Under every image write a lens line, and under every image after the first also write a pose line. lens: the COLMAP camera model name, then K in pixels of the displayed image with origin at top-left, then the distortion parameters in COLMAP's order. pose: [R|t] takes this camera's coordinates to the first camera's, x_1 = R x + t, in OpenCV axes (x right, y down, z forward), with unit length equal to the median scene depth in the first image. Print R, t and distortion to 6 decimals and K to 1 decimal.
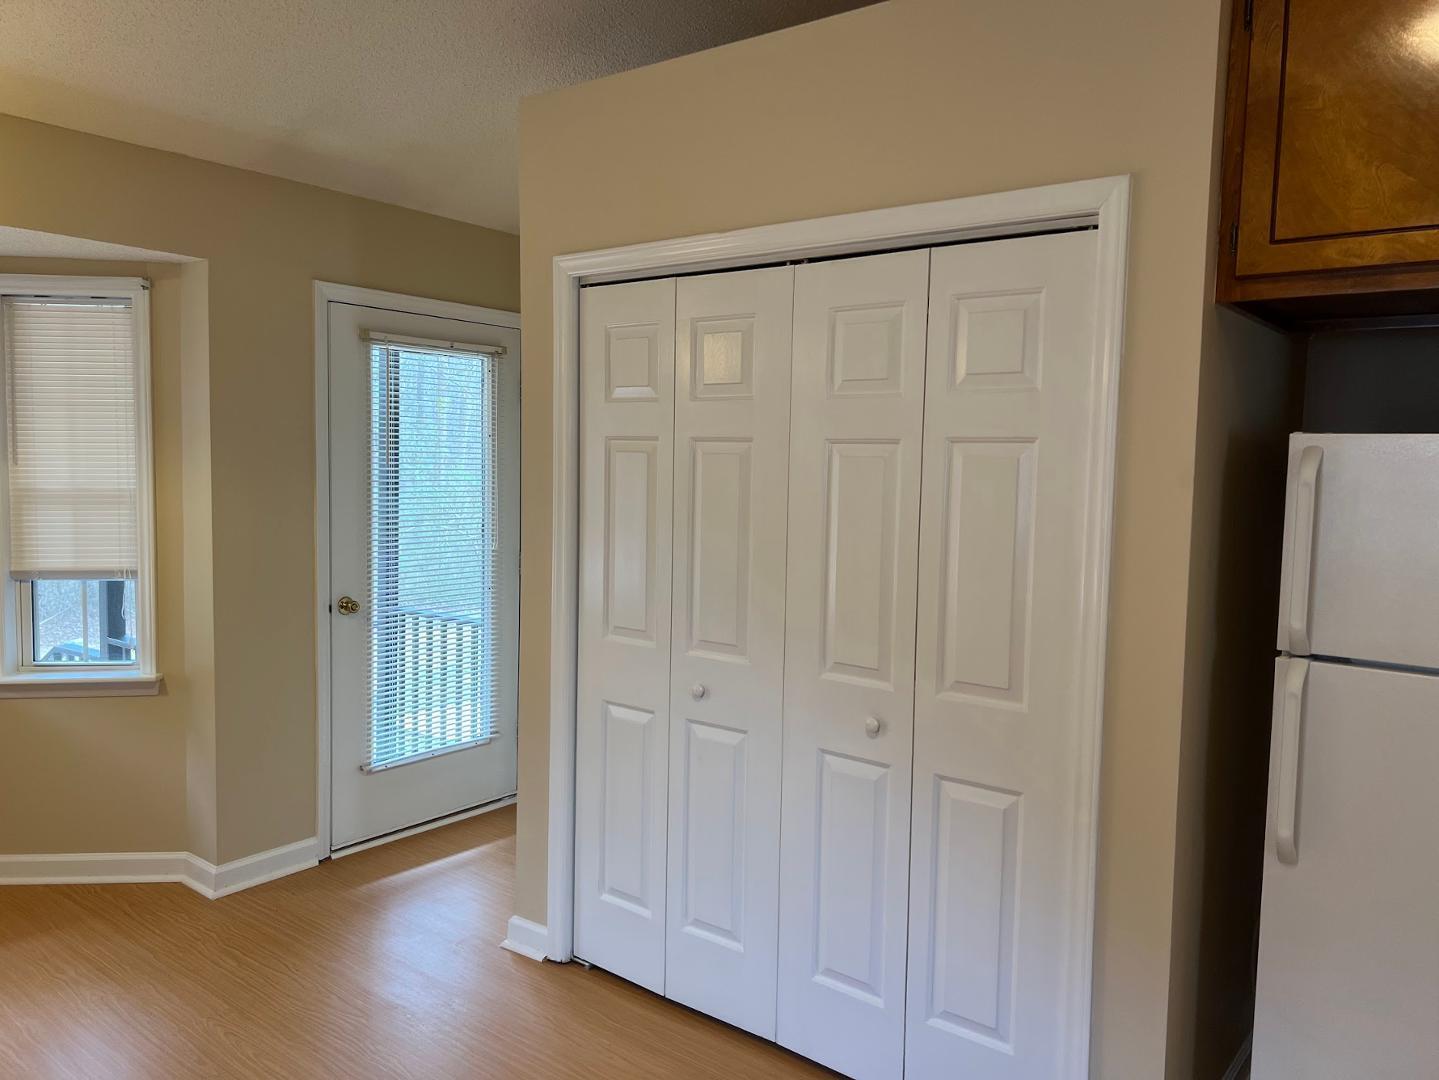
lens RADIAL K [[1084.2, 0, 722.1], [0, 1084.2, 532.1], [0, 0, 1]] dist [0.051616, -0.066842]
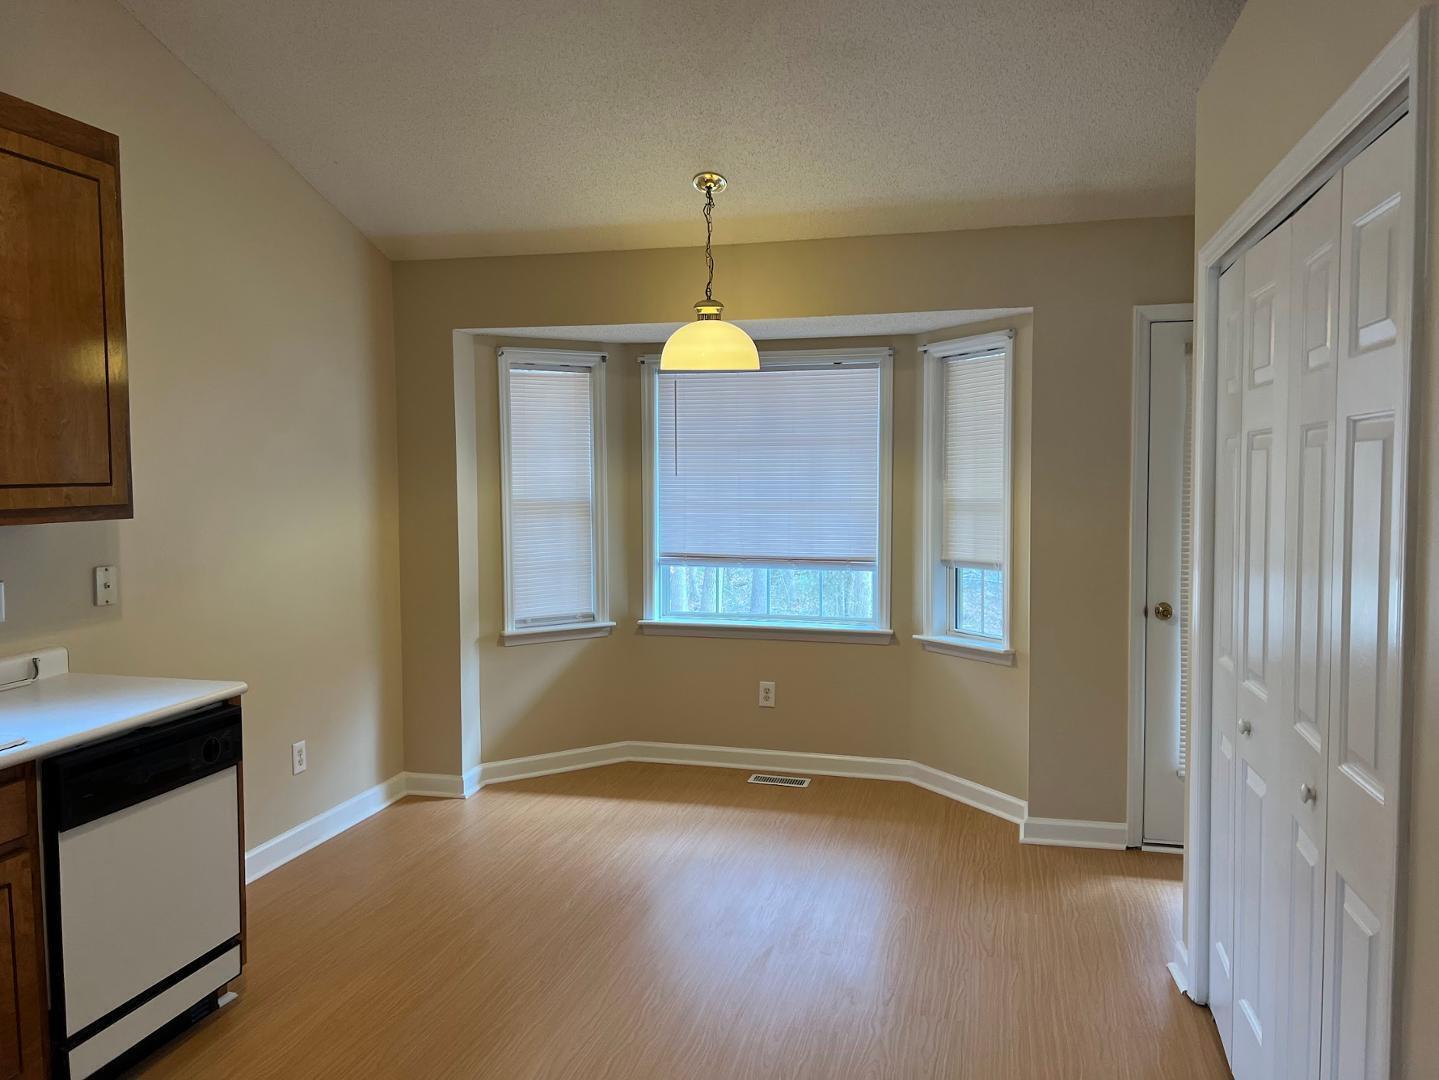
lens RADIAL K [[1084.2, 0, 725.2], [0, 1084.2, 531.6], [0, 0, 1]] dist [0.051616, -0.066842]
pose [[0.394557, 0.022949, -0.918585, 0.626343], [-0.055920, 0.998435, 0.000925, 0.019645], [0.917168, 0.051003, 0.395223, 0.284241]]
